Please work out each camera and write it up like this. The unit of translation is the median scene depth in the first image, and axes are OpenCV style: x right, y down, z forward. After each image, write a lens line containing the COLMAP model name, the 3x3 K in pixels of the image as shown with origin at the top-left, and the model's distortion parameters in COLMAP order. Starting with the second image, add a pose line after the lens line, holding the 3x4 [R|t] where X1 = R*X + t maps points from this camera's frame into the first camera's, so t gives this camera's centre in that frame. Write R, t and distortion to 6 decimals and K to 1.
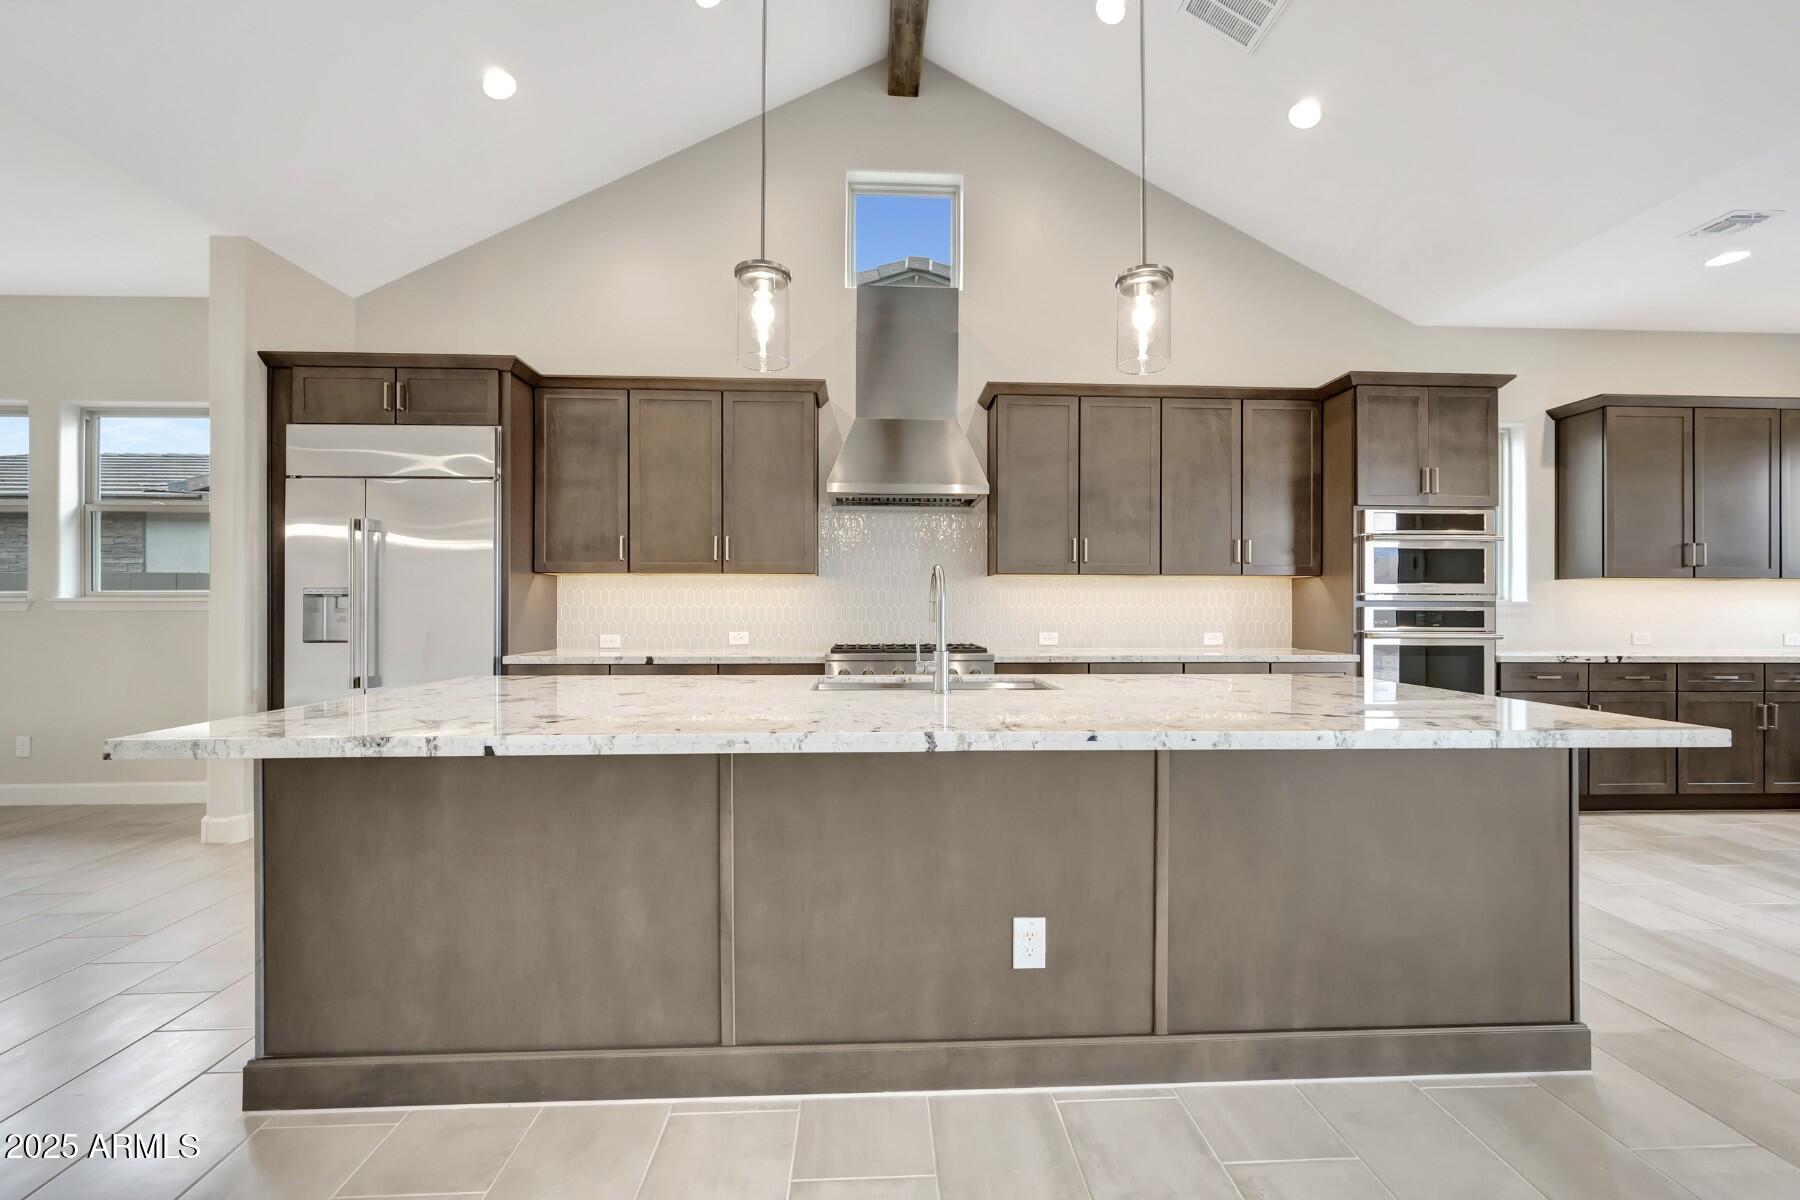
lens RADIAL K [[706.9, 0, 908.1], [0, 706.9, 608.7], [0, 0, 1]] dist [0.000513, 0.000785]
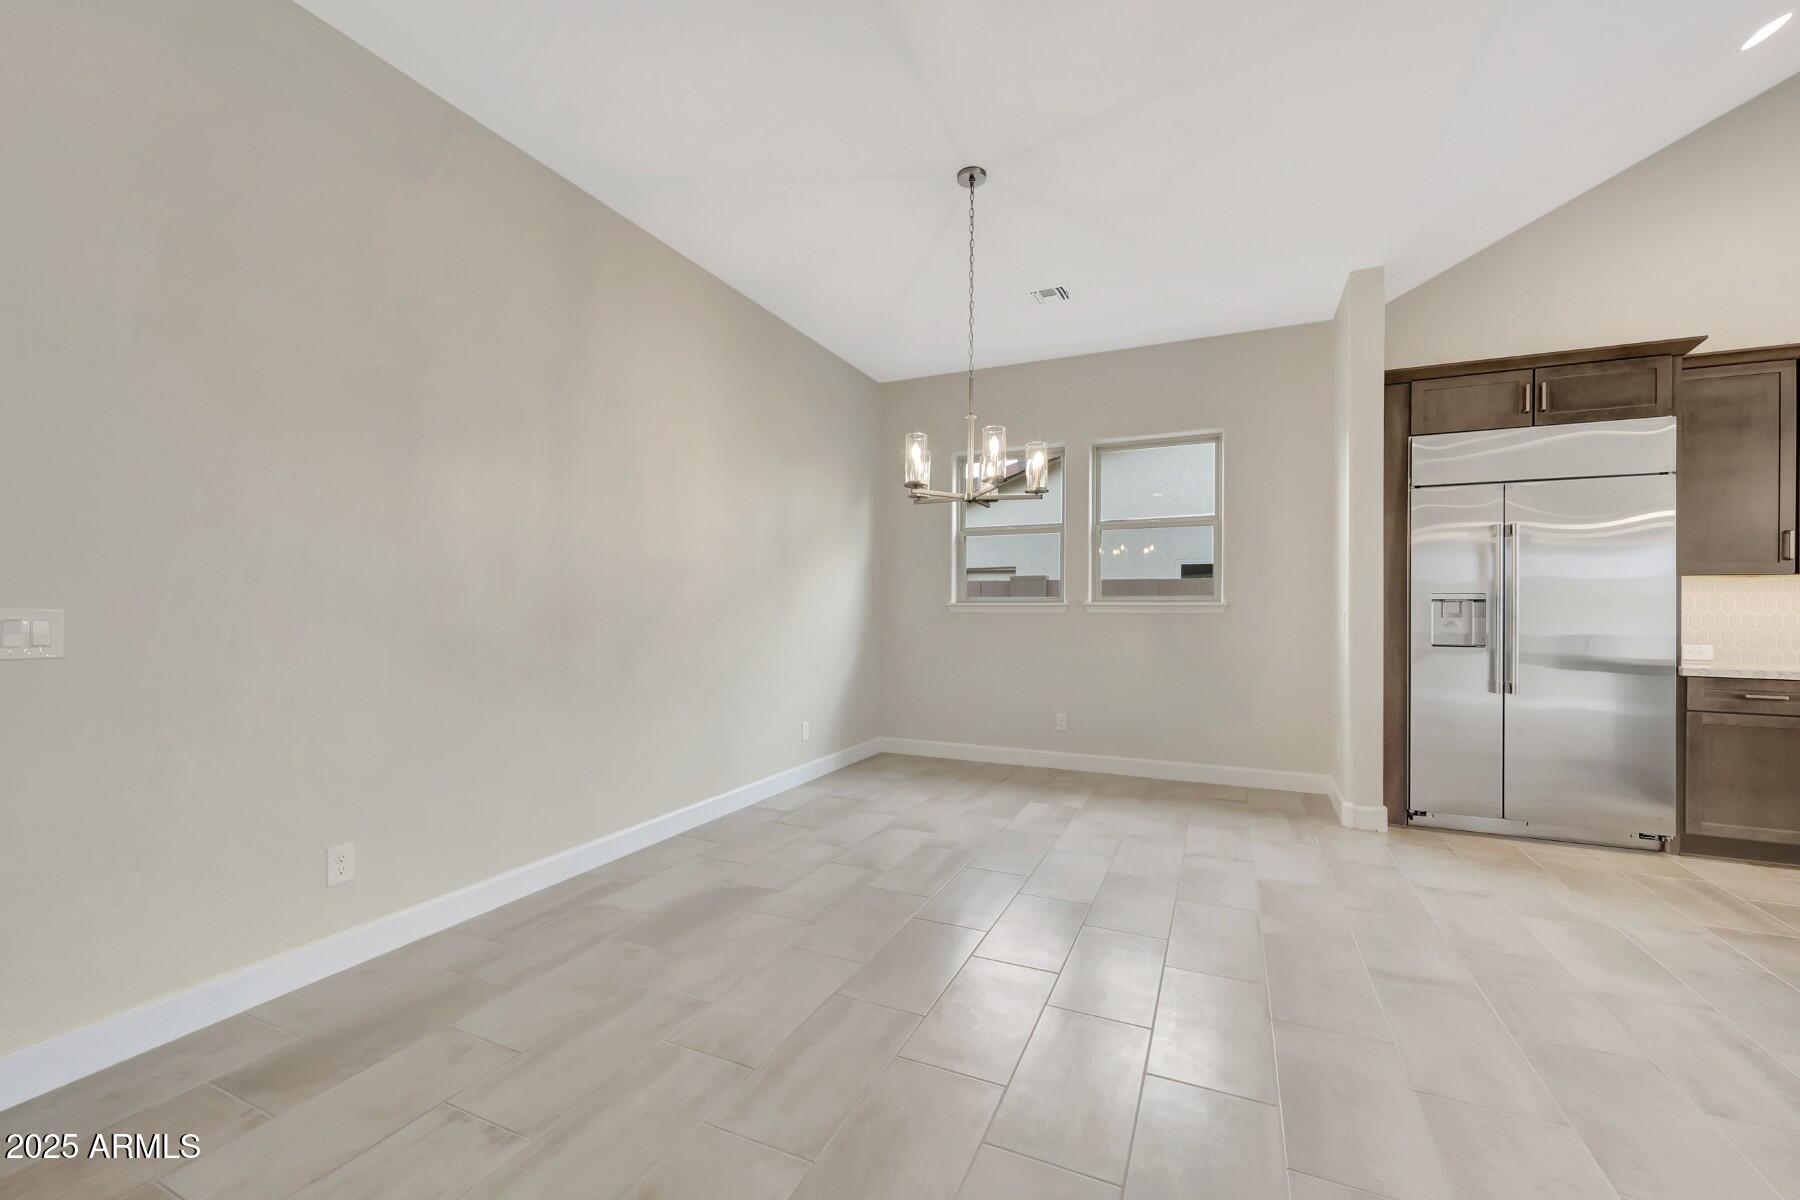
lens RADIAL K [[706.9, 0, 908.1], [0, 706.9, 608.7], [0, 0, 1]] dist [0.000513, 0.000785]
pose [[0.892710, 0.004710, -0.450608, -1.058184], [-0.007171, 0.999967, -0.003754, 0.002560], [0.450575, 0.006583, 0.892714, -0.265329]]
